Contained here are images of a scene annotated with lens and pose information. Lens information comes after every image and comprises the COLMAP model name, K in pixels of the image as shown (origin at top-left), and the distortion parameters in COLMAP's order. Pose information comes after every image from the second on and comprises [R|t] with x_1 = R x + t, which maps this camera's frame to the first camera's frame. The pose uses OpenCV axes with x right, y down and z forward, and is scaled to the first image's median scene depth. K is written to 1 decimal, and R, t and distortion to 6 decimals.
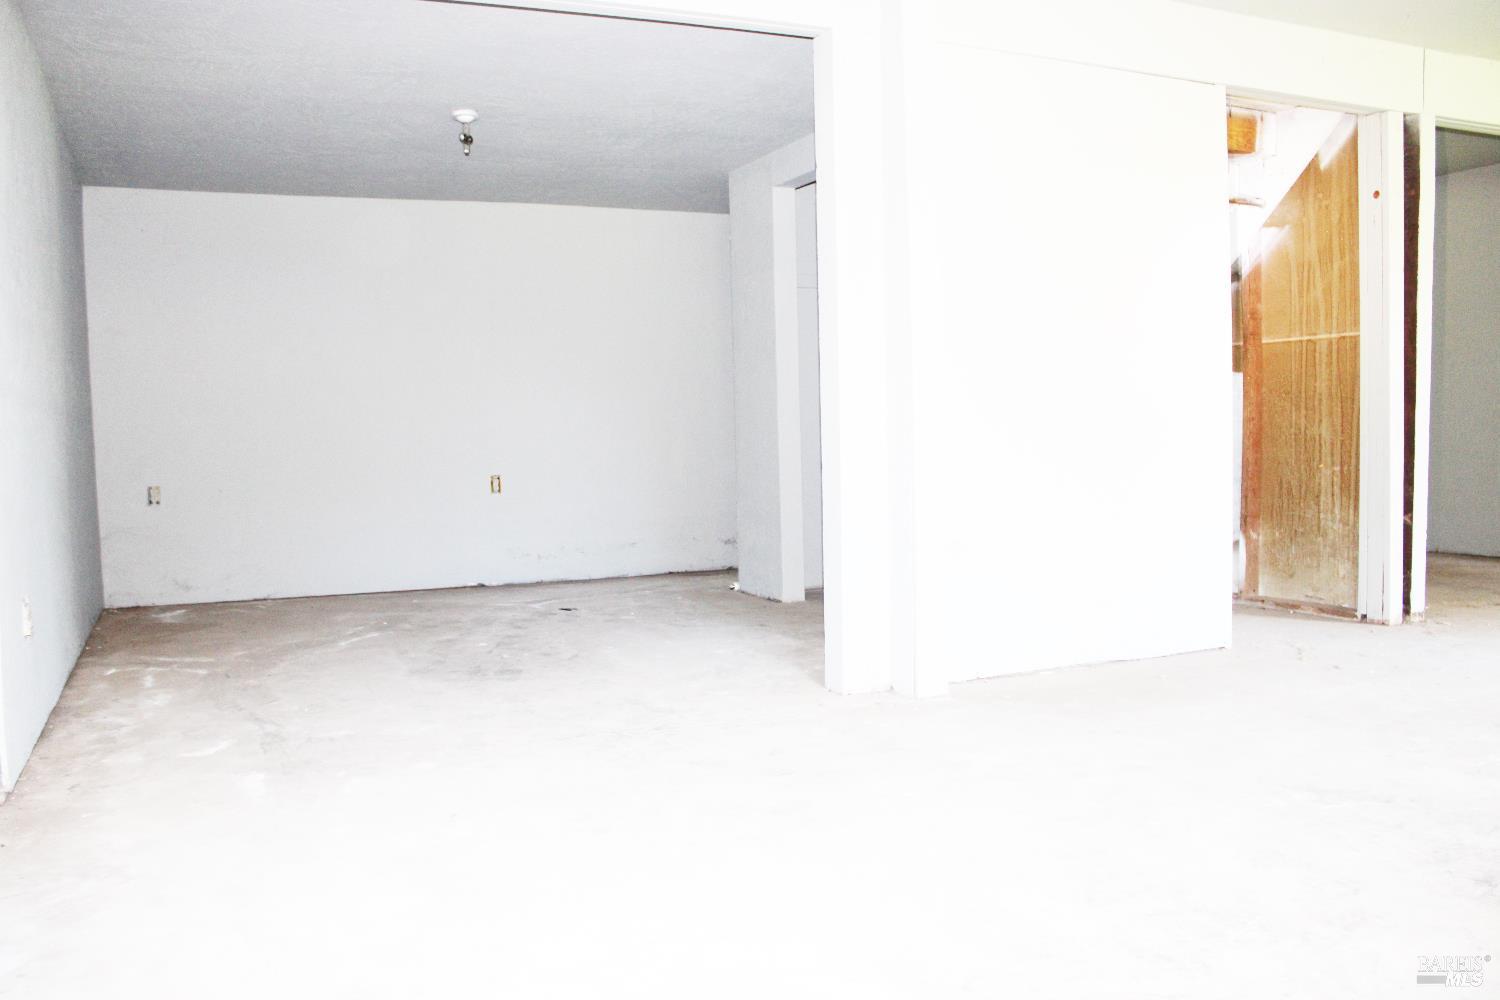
lens RADIAL K [[1242.8, 0, 755.6], [0, 1242.8, 505.0], [0, 0, 1]] dist [-0.159358, 0.135126]
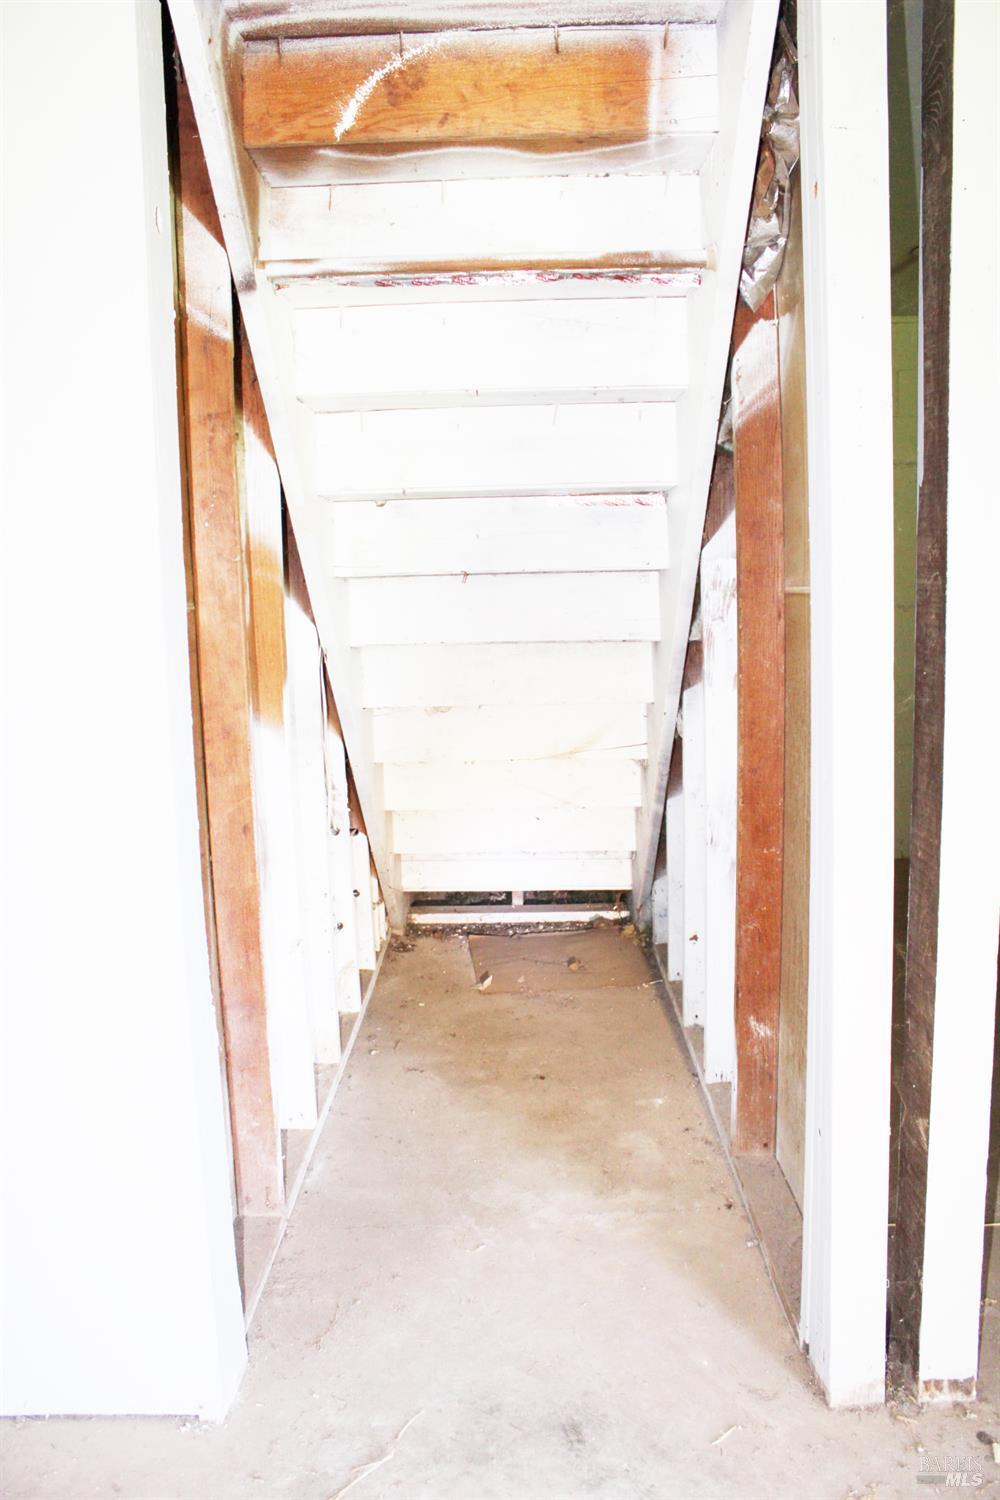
lens RADIAL K [[1242.8, 0, 498.3], [0, 1242.8, 745.4], [0, 0, 1]] dist [-0.159358, 0.135126]
pose [[0.909620, 0.046721, -0.412806, 0.538122], [-0.023382, 0.997839, 0.061410, -0.110893], [0.414783, -0.046208, 0.908746, 0.598421]]
